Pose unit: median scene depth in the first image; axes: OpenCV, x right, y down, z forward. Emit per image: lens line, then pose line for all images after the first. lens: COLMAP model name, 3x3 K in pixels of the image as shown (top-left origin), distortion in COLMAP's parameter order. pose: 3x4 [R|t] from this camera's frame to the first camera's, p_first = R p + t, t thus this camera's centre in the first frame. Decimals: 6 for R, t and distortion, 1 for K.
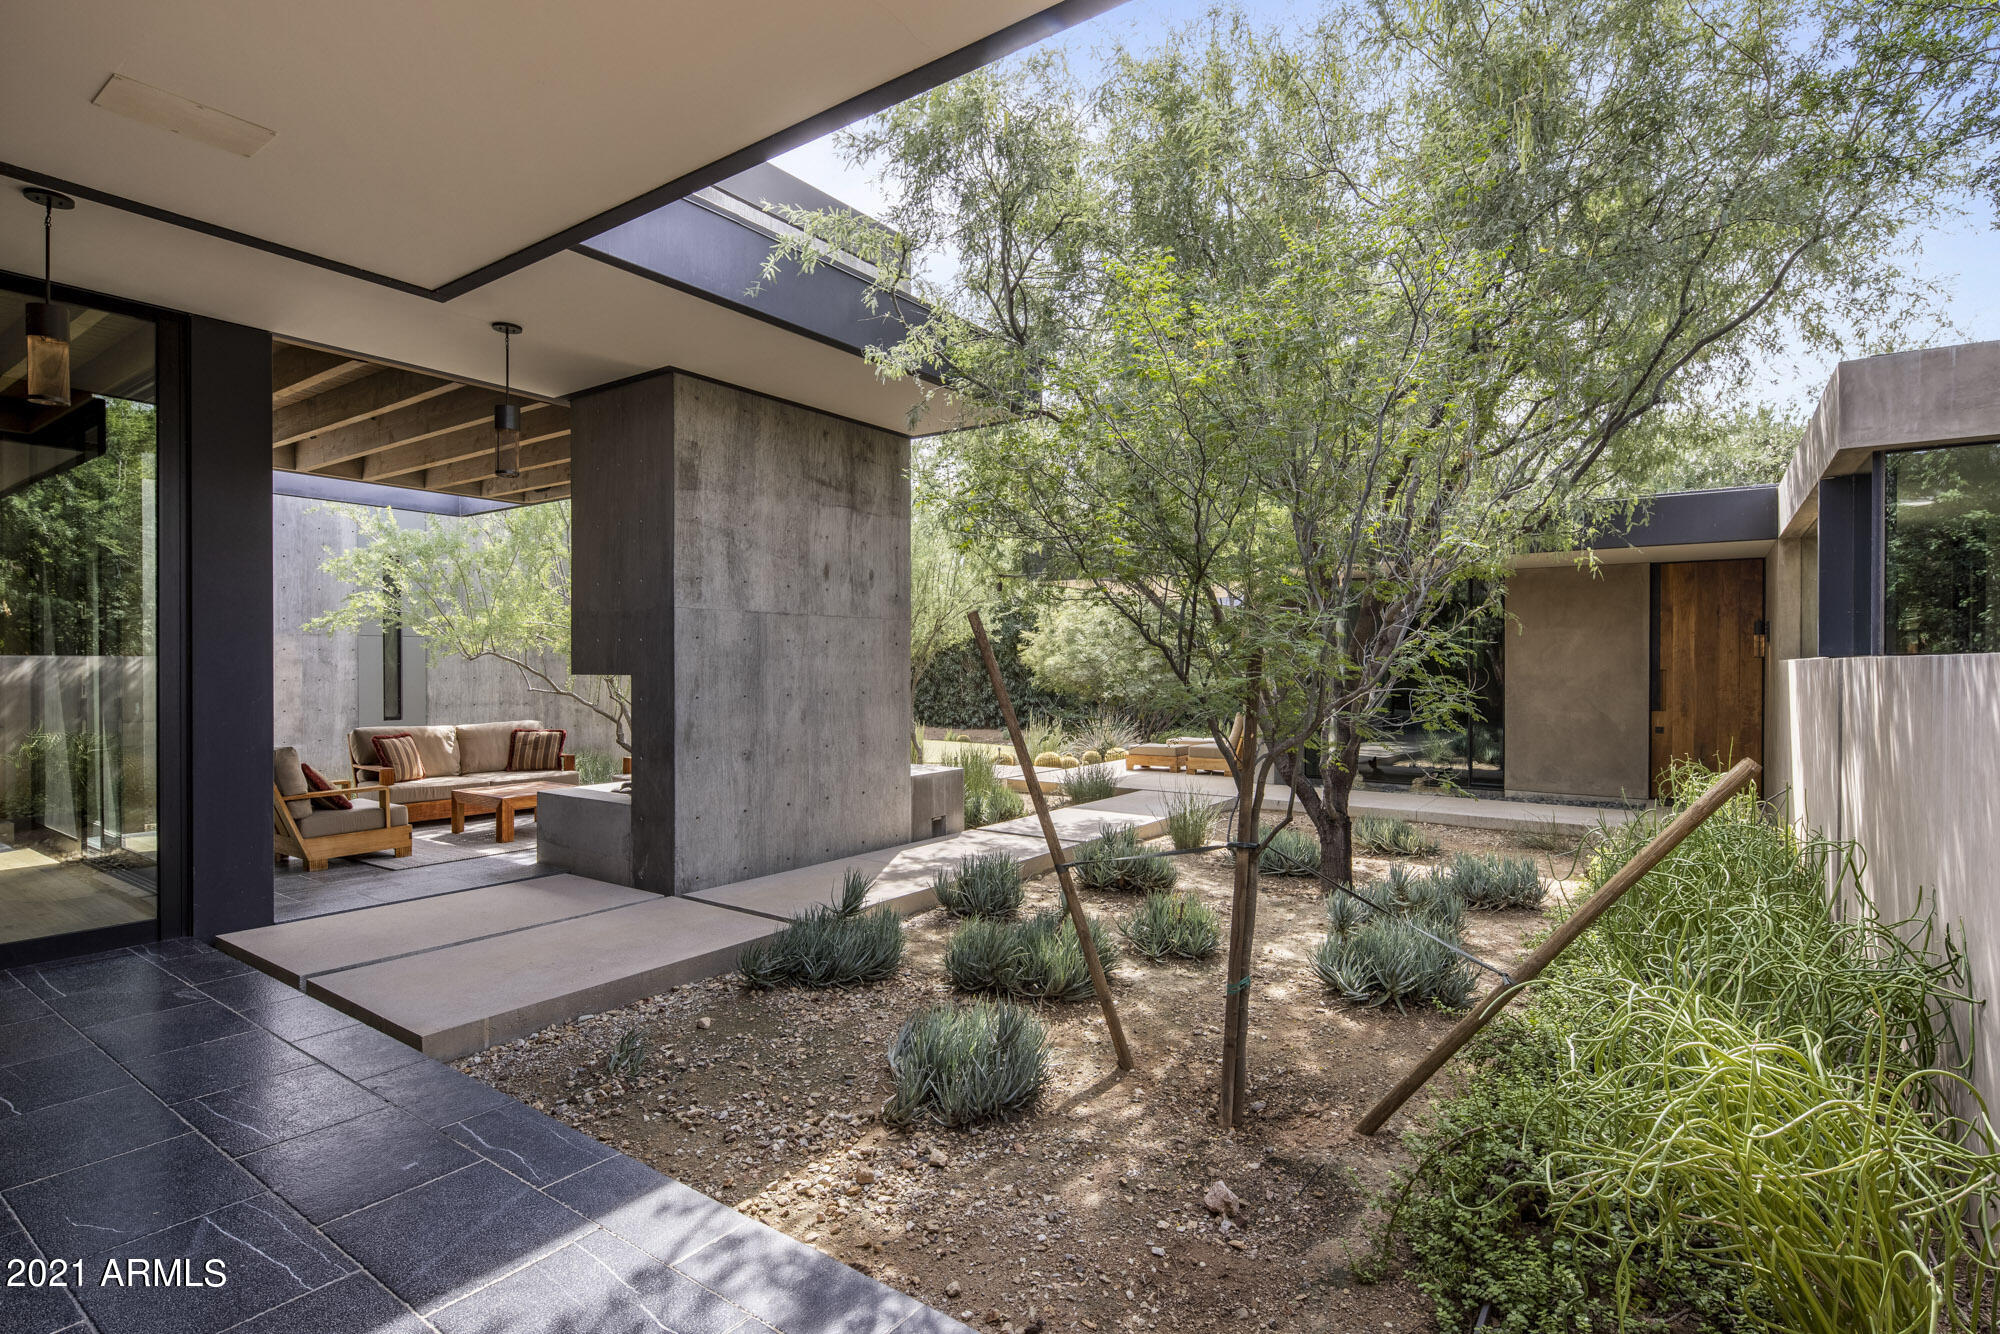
lens RADIAL K [[969.1, 0, 1000.0], [0, 969.1, 667.0], [0, 0, 1]] dist [0.000823, 0.000164]
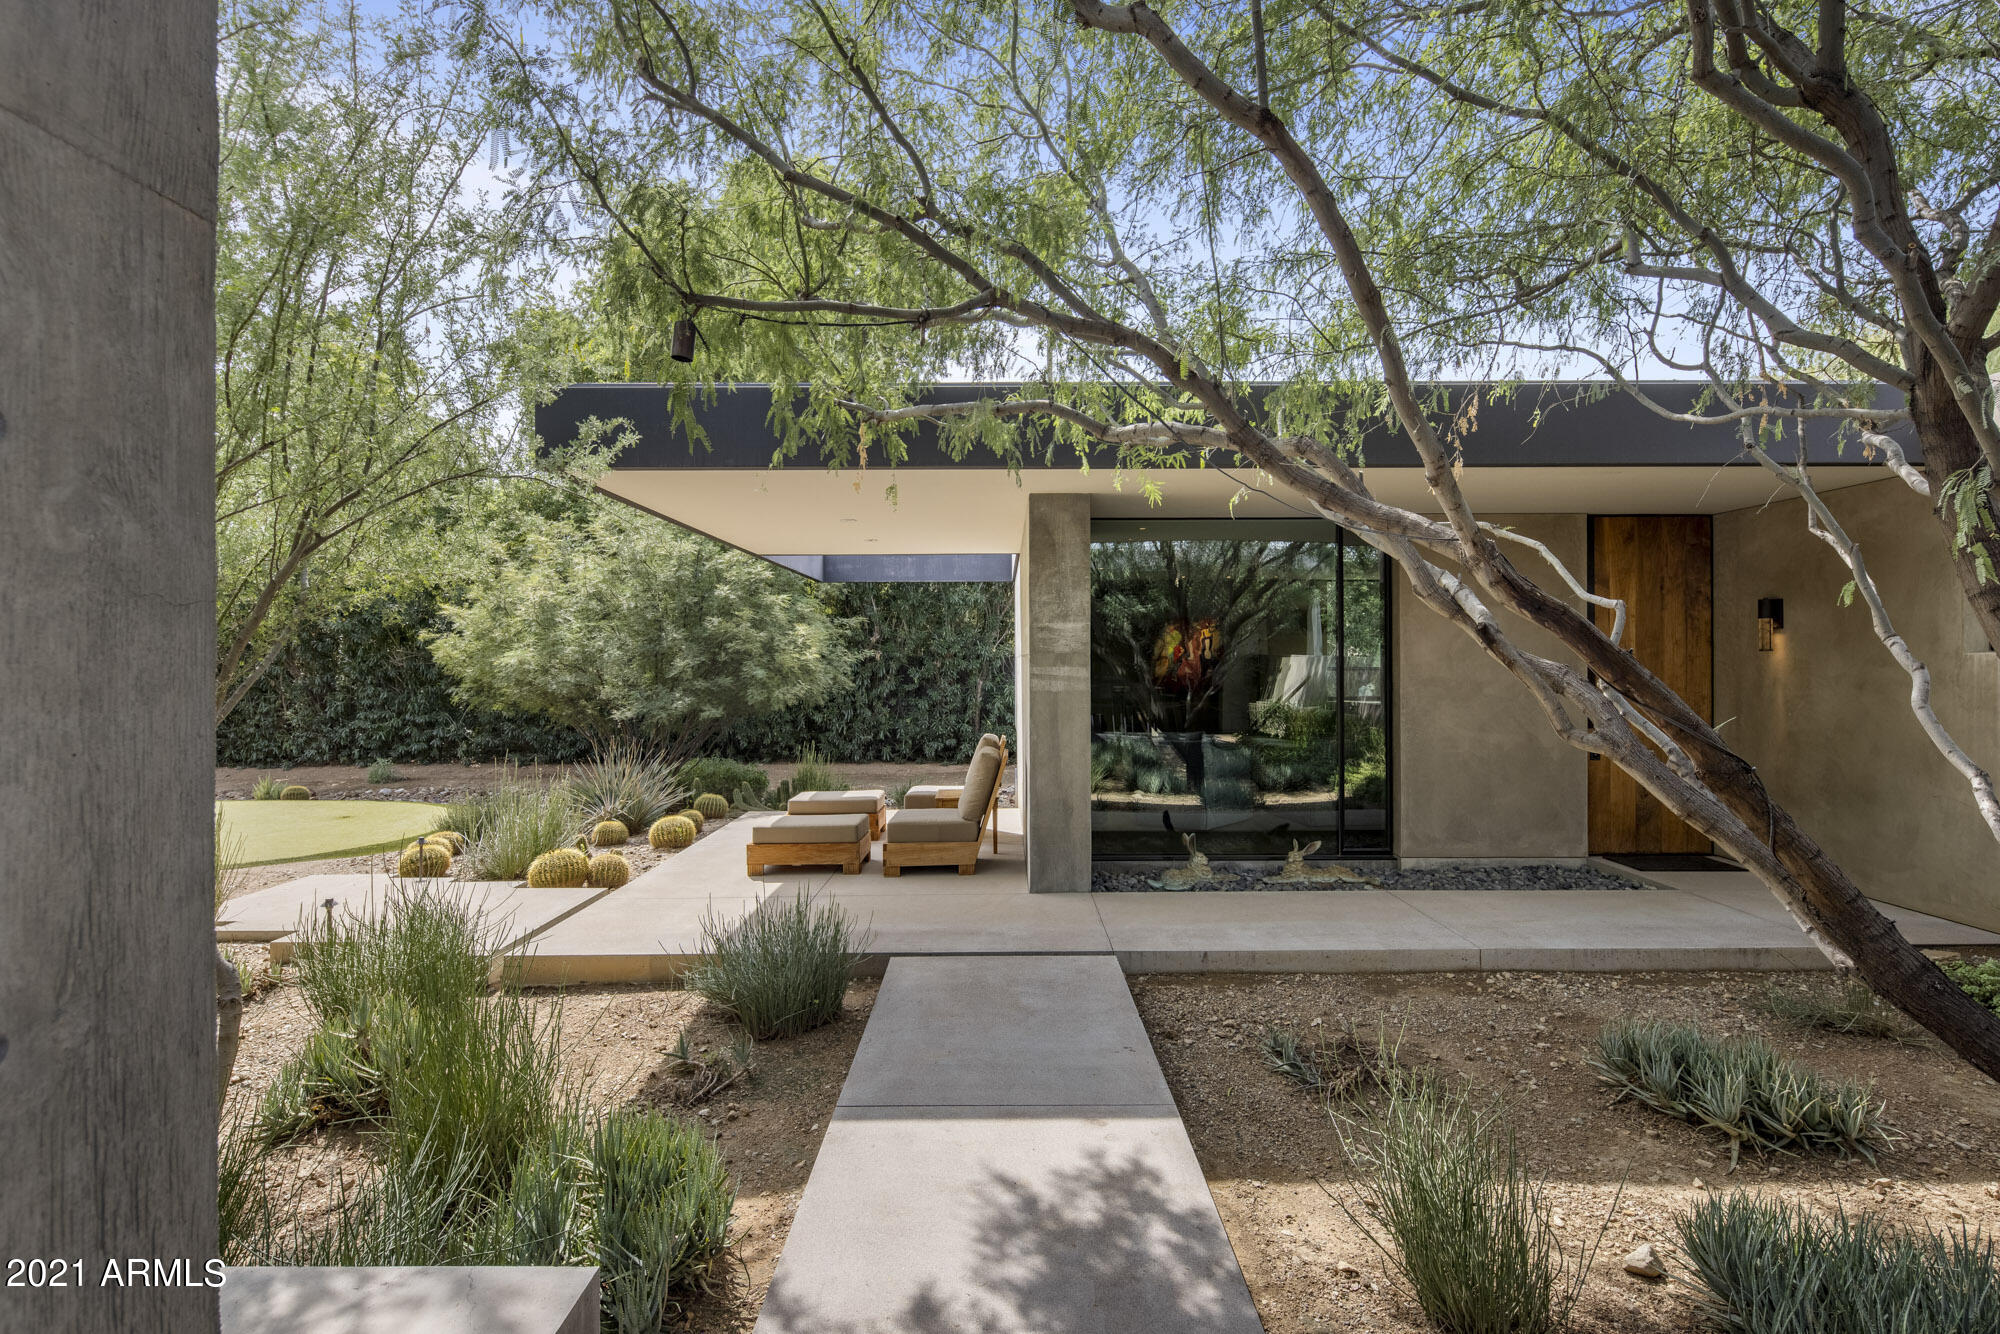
lens RADIAL K [[969.1, 0, 1000.0], [0, 969.1, 667.0], [0, 0, 1]] dist [0.000823, 0.000164]
pose [[0.817958, -0.007048, 0.575234, -0.033267], [0.006450, 0.999974, 0.003079, -0.000727], [-0.575241, 0.001192, 0.817983, 0.343810]]
